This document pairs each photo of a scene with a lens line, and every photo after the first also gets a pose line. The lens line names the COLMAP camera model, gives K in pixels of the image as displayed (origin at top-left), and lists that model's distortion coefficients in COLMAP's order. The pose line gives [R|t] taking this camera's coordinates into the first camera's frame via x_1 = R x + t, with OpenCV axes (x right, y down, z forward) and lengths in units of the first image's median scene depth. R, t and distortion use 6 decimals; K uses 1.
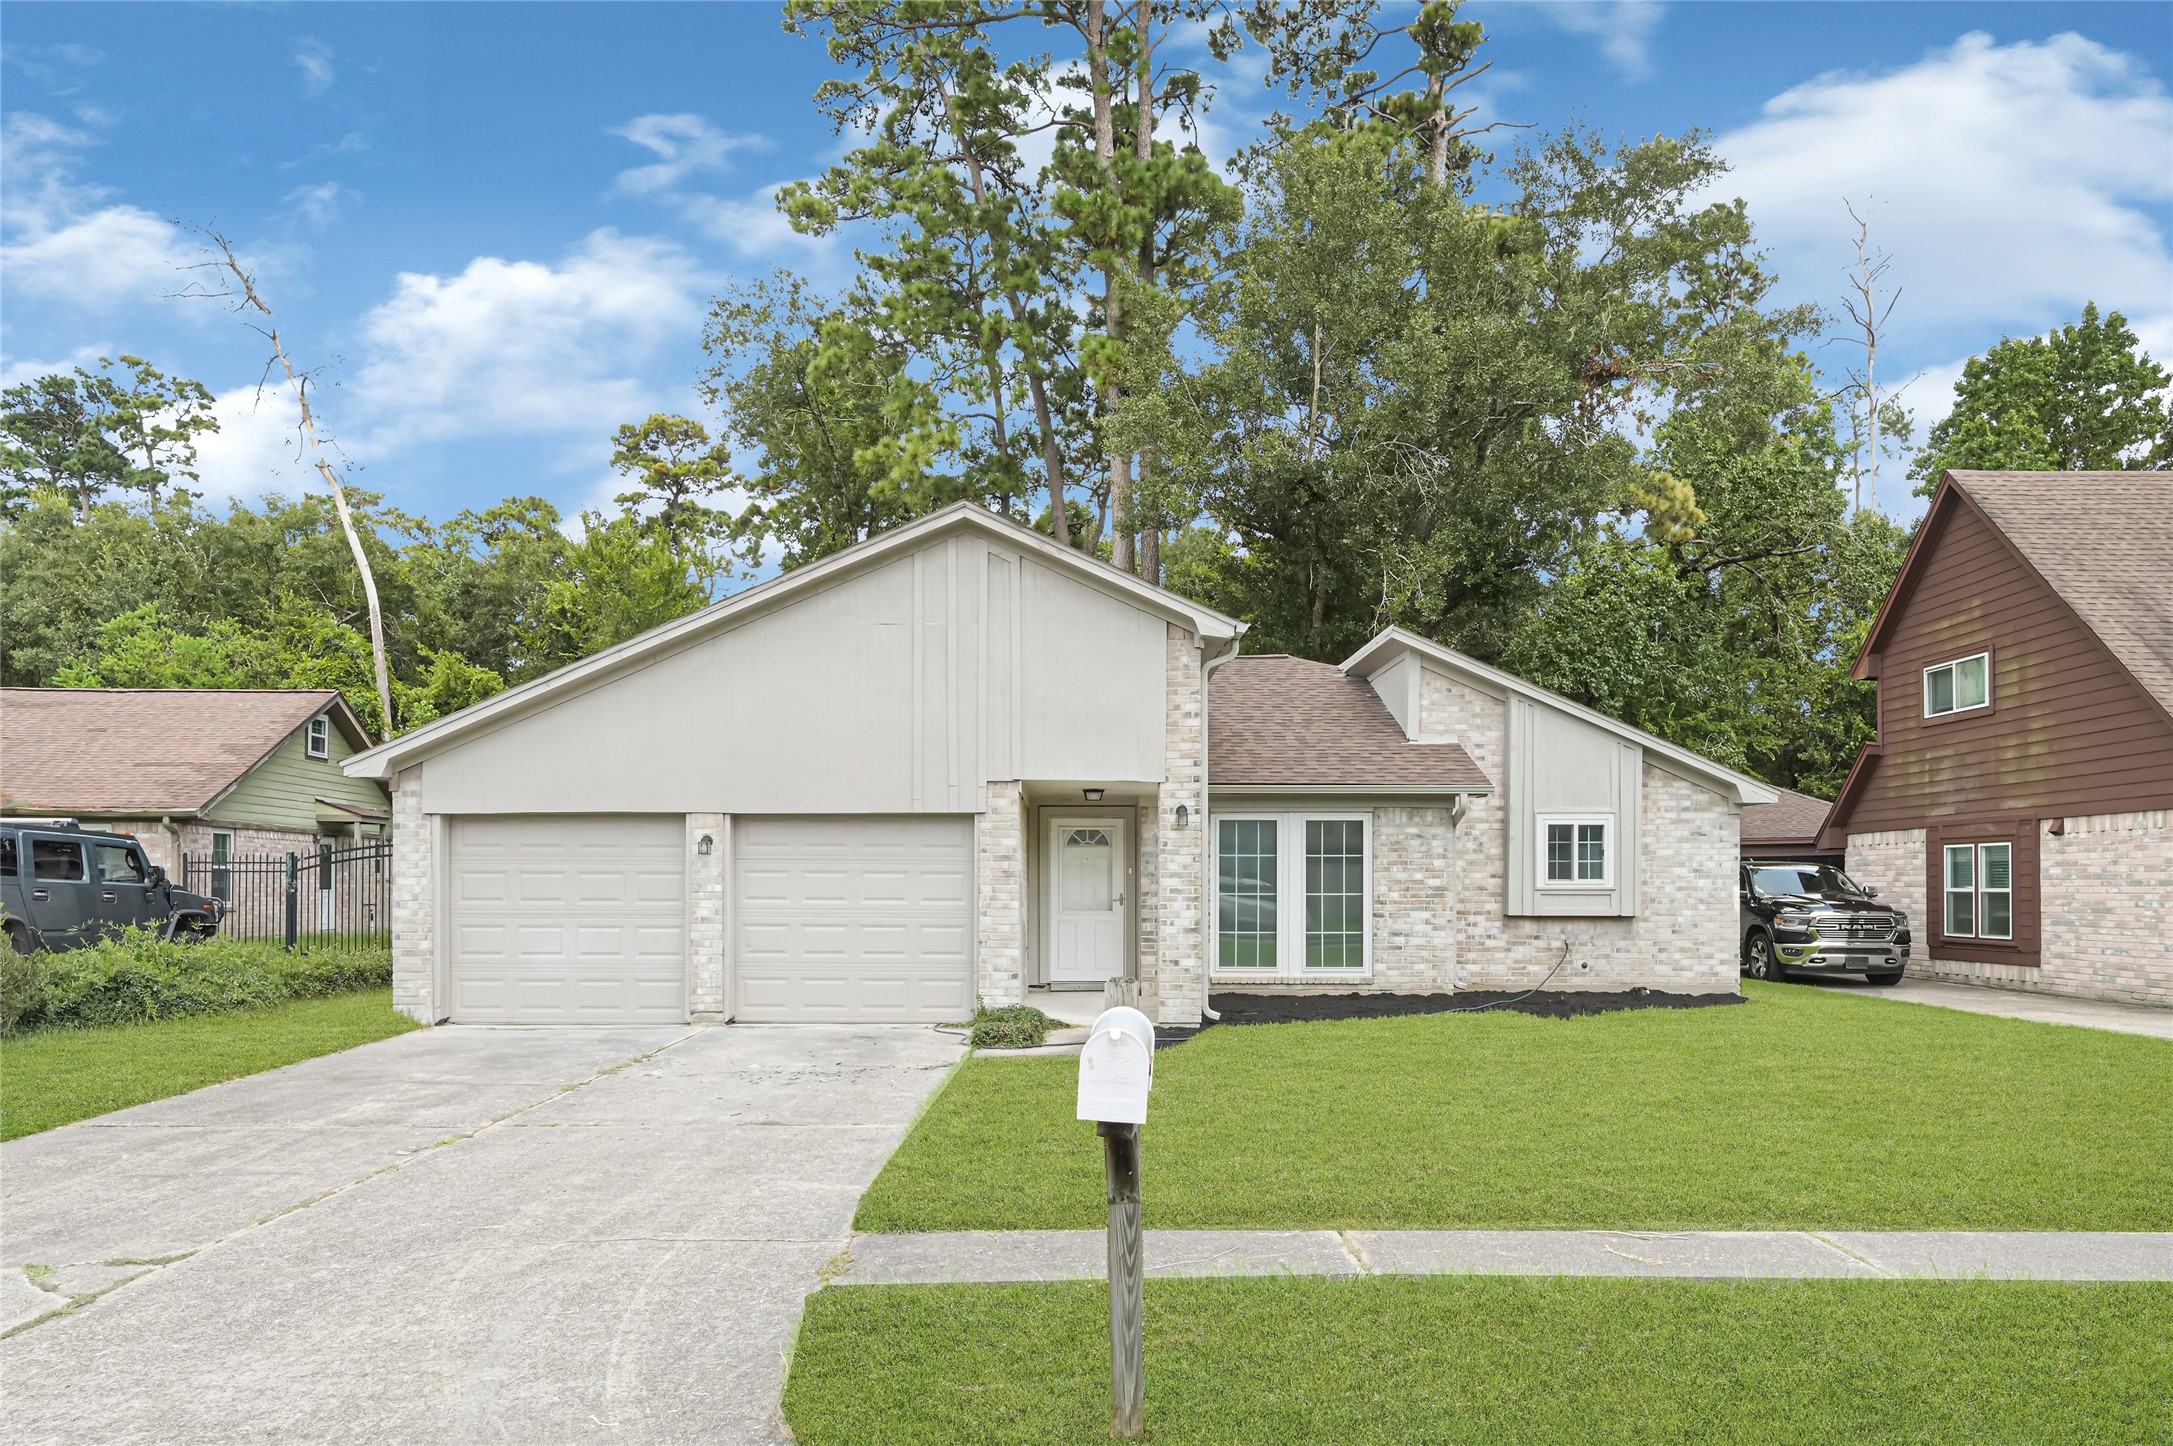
lens RADIAL K [[1463.6, 0, 1087.9], [0, 1463.6, 846.3], [0, 0, 1]] dist [0.001502, -0.000616]
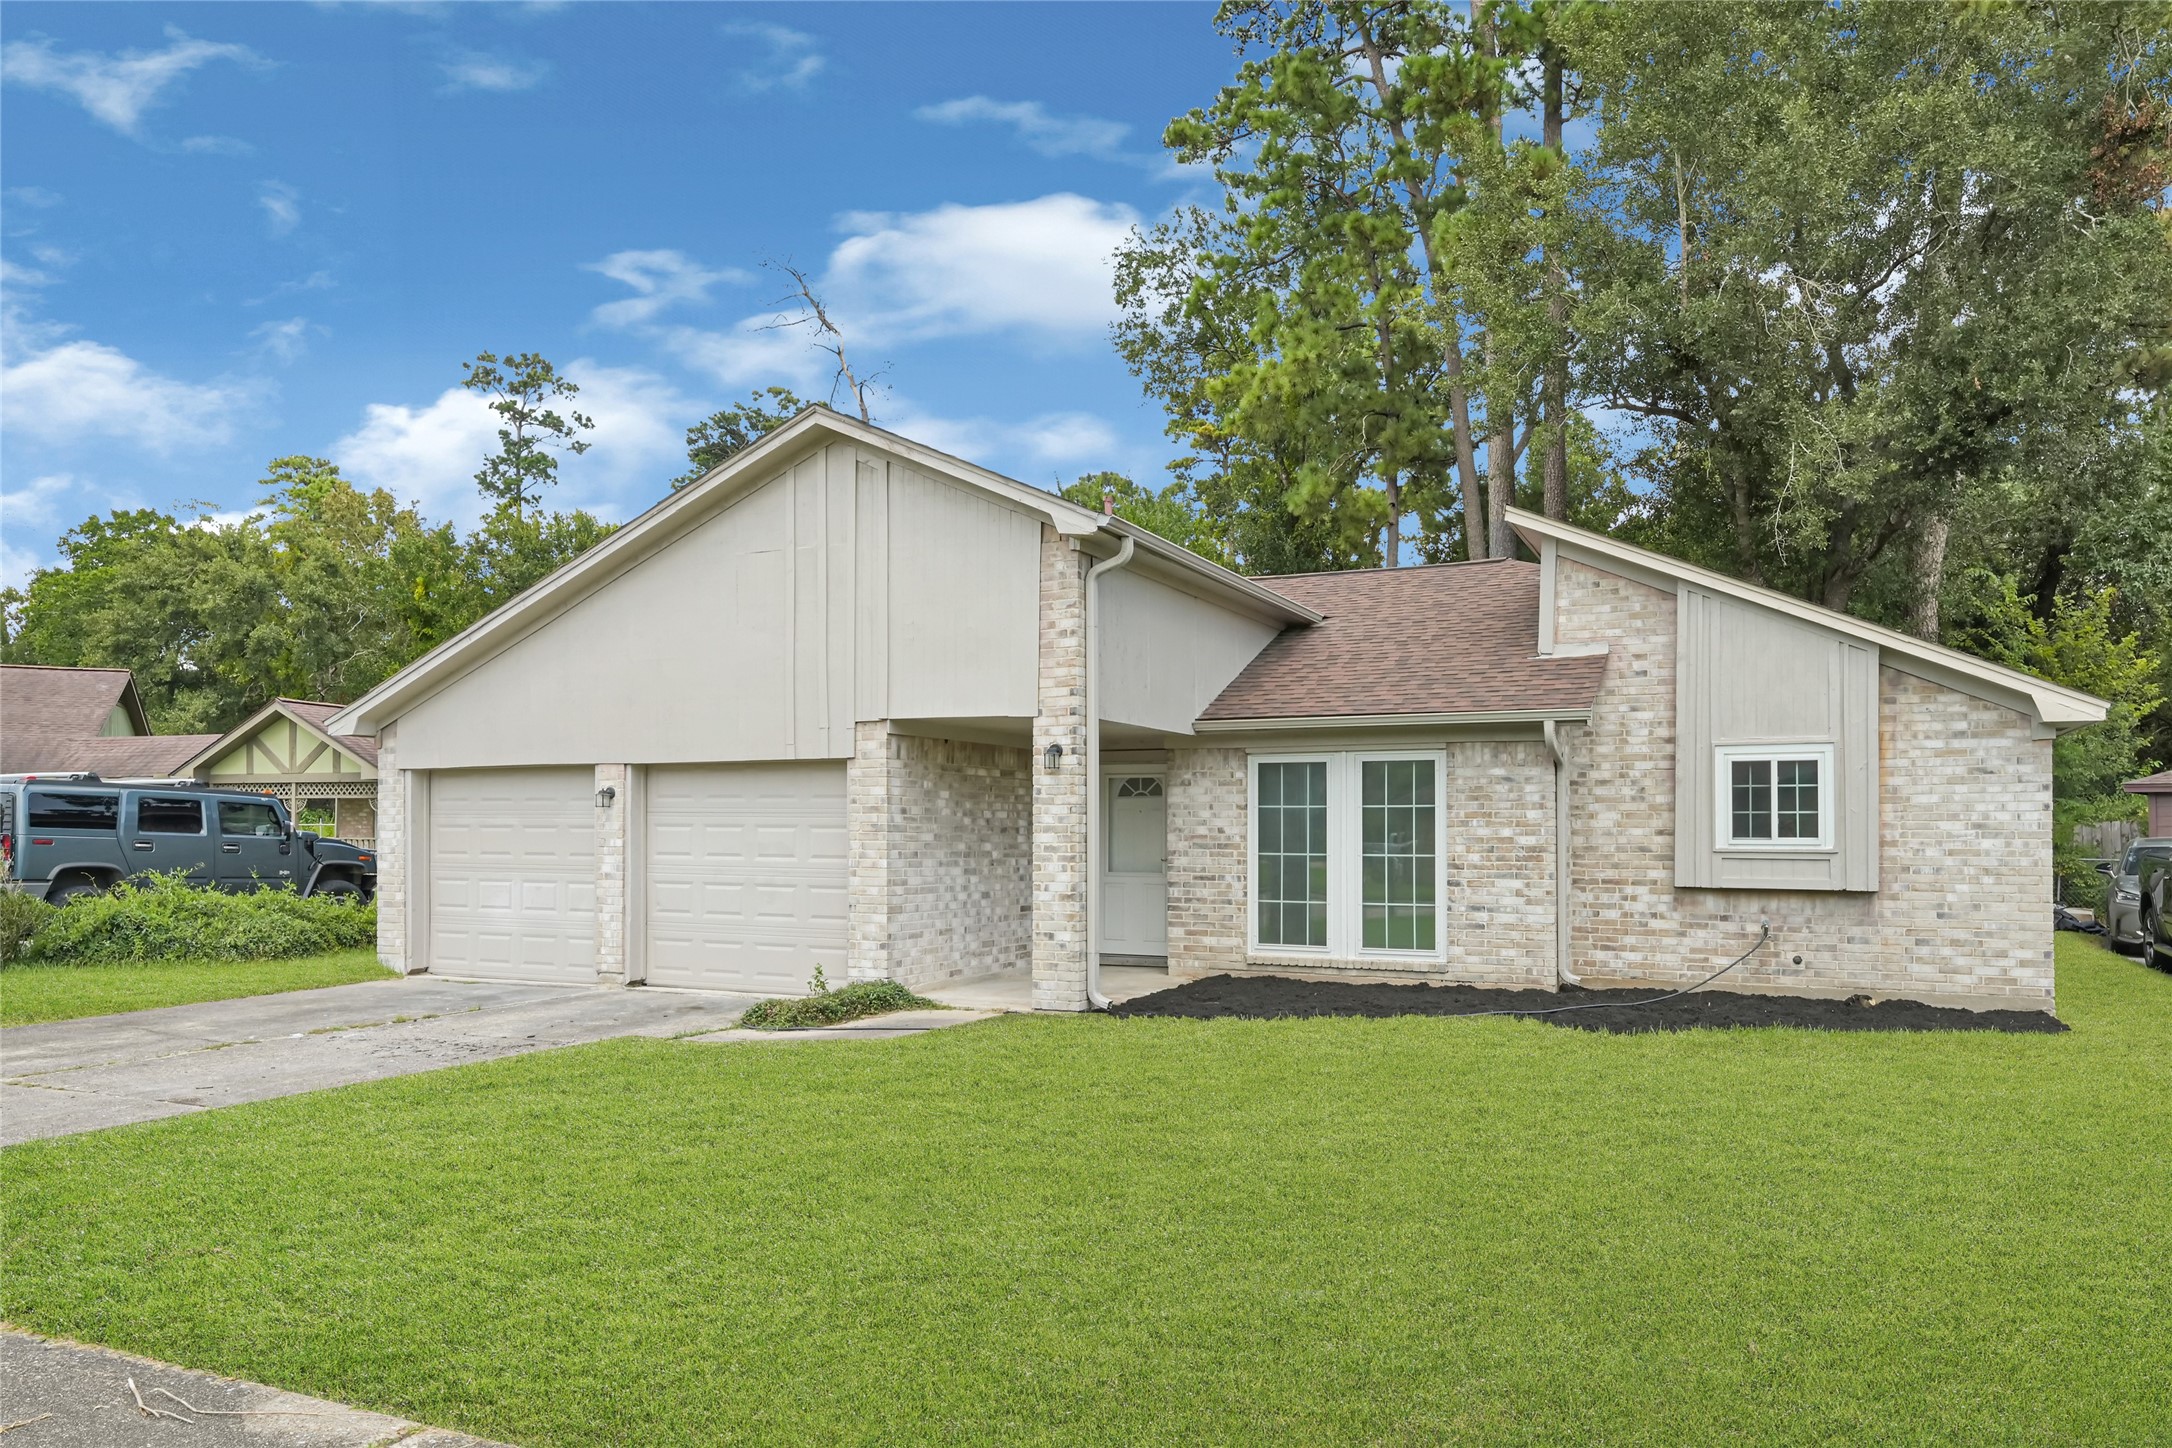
lens RADIAL K [[1477.8, 0, 1084.3], [0, 1477.8, 786.8], [0, 0, 1]] dist [0.024918, -0.000605]
pose [[0.901475, -0.011498, -0.432679, 0.358462], [0.006140, 0.999886, -0.013779, 0.006067], [0.432789, 0.009765, 0.901443, 0.215537]]
